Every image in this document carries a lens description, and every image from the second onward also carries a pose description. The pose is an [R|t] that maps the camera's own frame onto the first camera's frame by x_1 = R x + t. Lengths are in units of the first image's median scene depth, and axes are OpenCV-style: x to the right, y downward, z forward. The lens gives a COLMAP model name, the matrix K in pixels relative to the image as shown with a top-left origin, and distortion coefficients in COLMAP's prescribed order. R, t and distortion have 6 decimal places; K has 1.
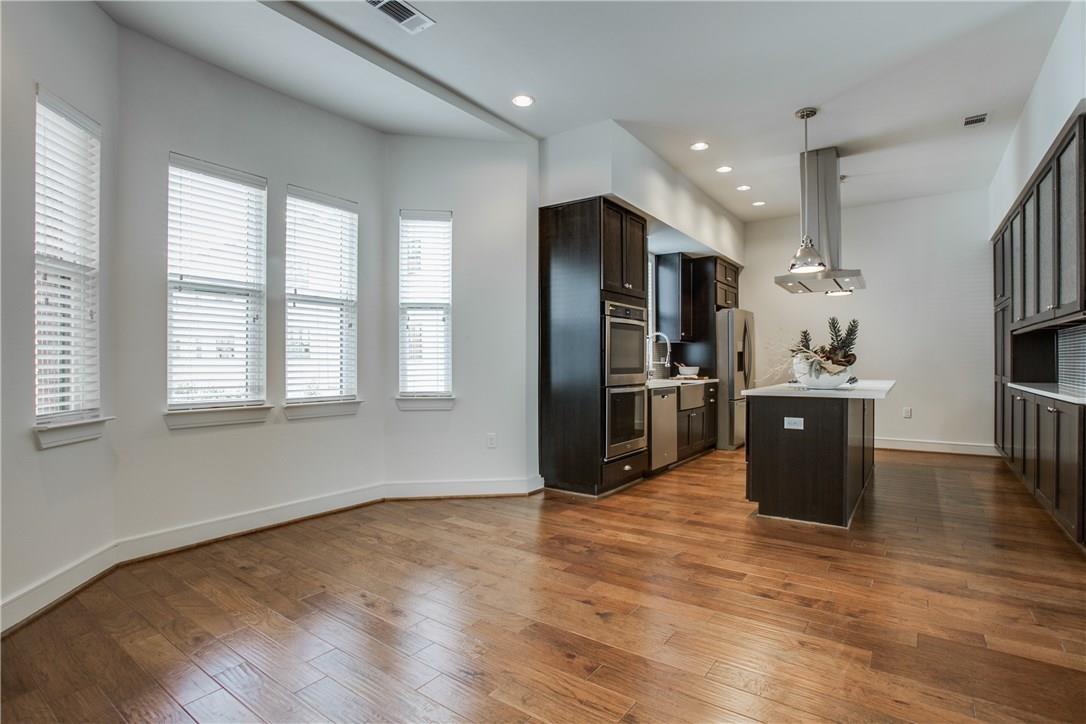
lens RADIAL K [[523.3, 0, 576.3], [0, 523.3, 358.4], [0, 0, 1]] dist [-0.021543, 0.002206]
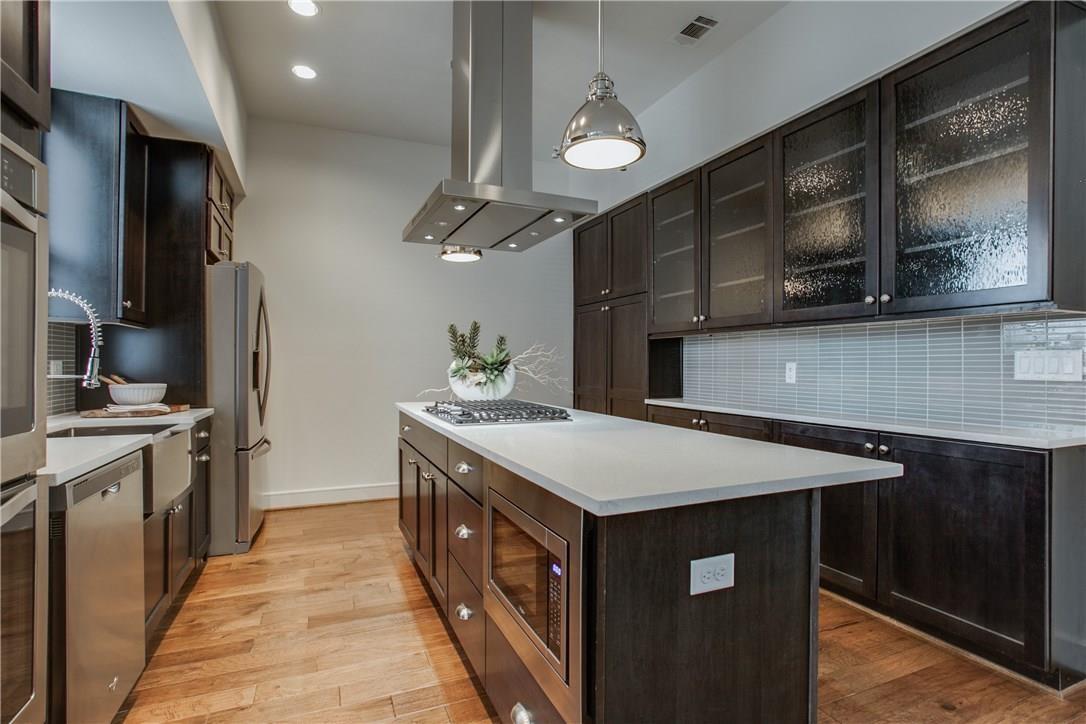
lens RADIAL K [[523.3, 0, 544.6], [0, 523.3, 373.0], [0, 0, 1]] dist [-0.021543, 0.002206]
pose [[0.552928, -0.008265, 0.833188, 0.057375], [-0.011055, 0.999790, 0.017255, -0.004435], [-0.833156, -0.018752, 0.552721, 0.595281]]
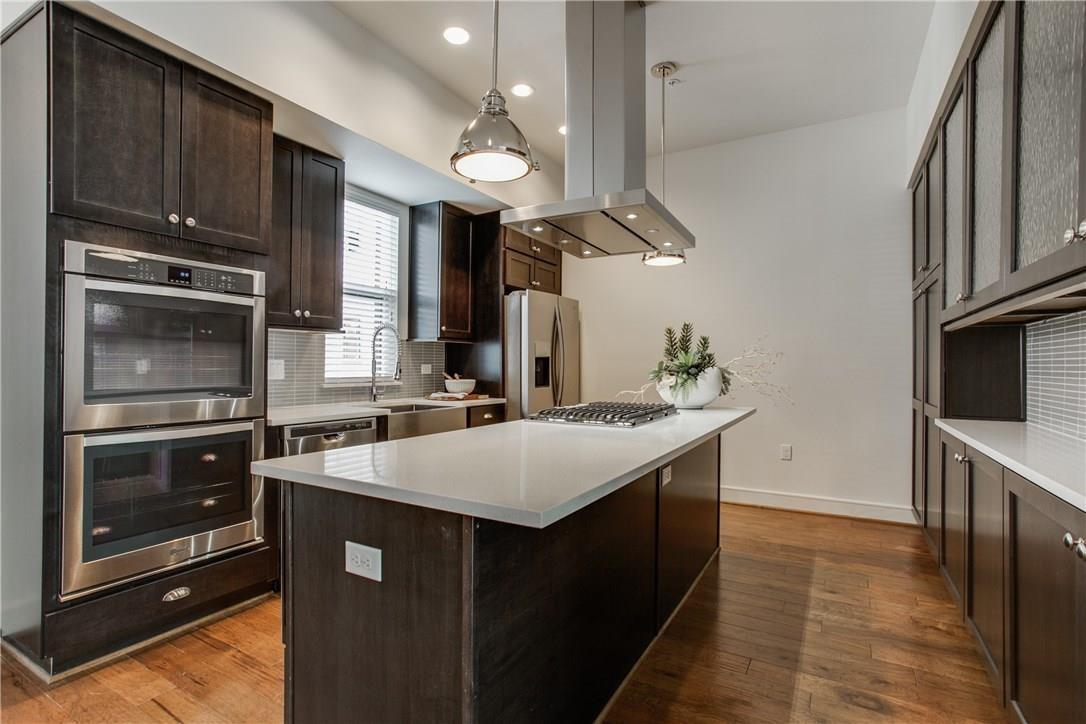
lens RADIAL K [[523.3, 0, 549.0], [0, 523.3, 359.7], [0, 0, 1]] dist [-0.021543, 0.002206]
pose [[0.997682, 0.009417, 0.067399, 0.339174], [-0.009190, 0.999951, -0.003678, -0.008471], [-0.067430, 0.003050, 0.997719, 0.417357]]
